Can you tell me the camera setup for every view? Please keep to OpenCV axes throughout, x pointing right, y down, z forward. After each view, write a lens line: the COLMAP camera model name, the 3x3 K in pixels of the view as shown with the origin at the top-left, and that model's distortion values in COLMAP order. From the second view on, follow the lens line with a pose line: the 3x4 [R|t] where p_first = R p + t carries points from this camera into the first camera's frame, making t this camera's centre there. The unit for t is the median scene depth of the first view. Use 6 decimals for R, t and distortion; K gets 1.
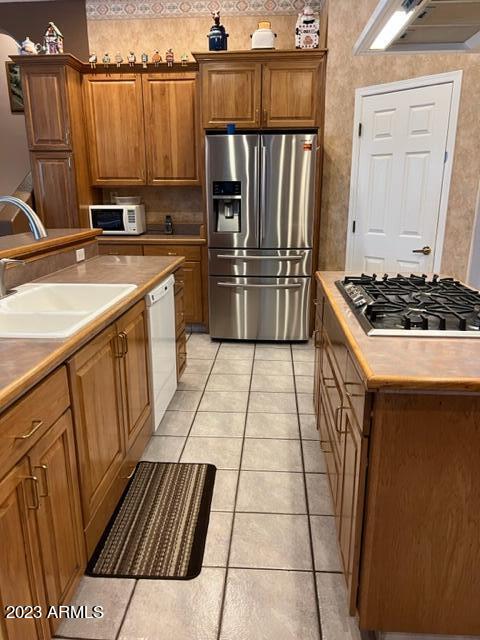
lens RADIAL K [[491.1, 0, 240.5], [0, 491.1, 322.1], [0, 0, 1]] dist [0.024039, -0.020785]
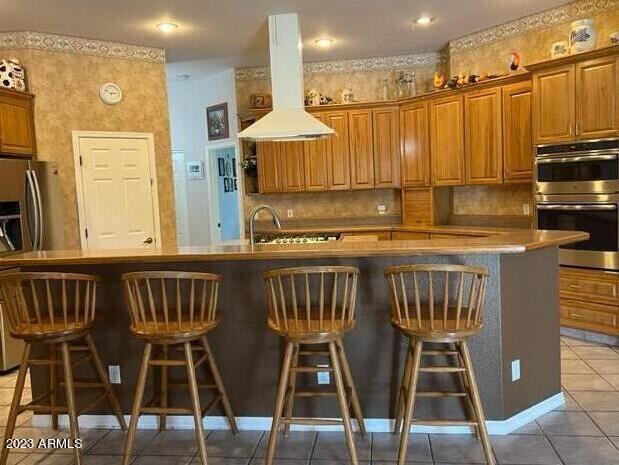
lens RADIAL K [[521.1, 0, 311.0], [0, 521.1, 233.8], [0, 0, 1]] dist [0.009855, 0.002308]
pose [[0.070643, -0.093592, 0.993101, -1.016224], [0.304068, 0.950226, 0.067922, -0.104813], [-0.950028, 0.297172, 0.095585, 0.317103]]
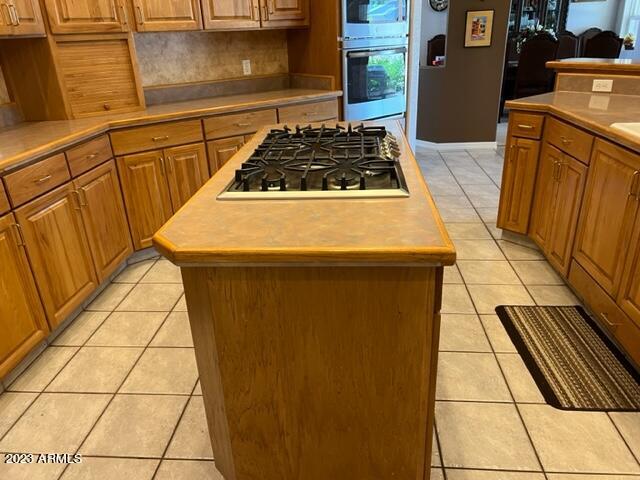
lens RADIAL K [[491.1, 0, 323.3], [0, 491.1, 238.9], [0, 0, 1]] dist [0.024039, -0.020785]
pose [[-0.999433, 0.029126, 0.016894, 0.162374], [0.033361, 0.788671, 0.613910, -0.224511], [0.004557, 0.614125, -0.789195, 0.852473]]
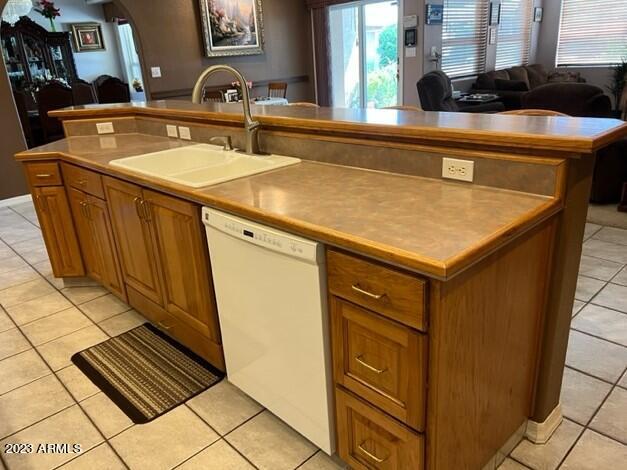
lens RADIAL K [[481.1, 0, 309.4], [0, 481.1, 232.6], [0, 0, 1]] dist [0.024039, -0.020785]
pose [[-0.675463, 0.294048, -0.676228, 0.118374], [-0.130664, 0.854812, 0.502219, -0.237001], [0.725724, 0.427589, -0.538973, 0.884586]]
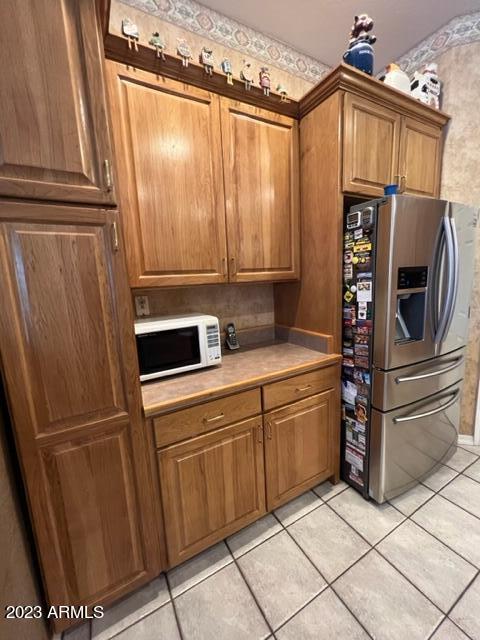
lens RADIAL K [[261.7, 0, 238.7], [0, 261.7, 317.9], [0, 0, 1]] dist [-0.000622, -0.000041]
pose [[0.836427, -0.120822, 0.534595, -0.397429], [0.191019, 0.978505, -0.077719, -0.230449], [-0.513713, 0.167124, 0.841527, 0.813096]]
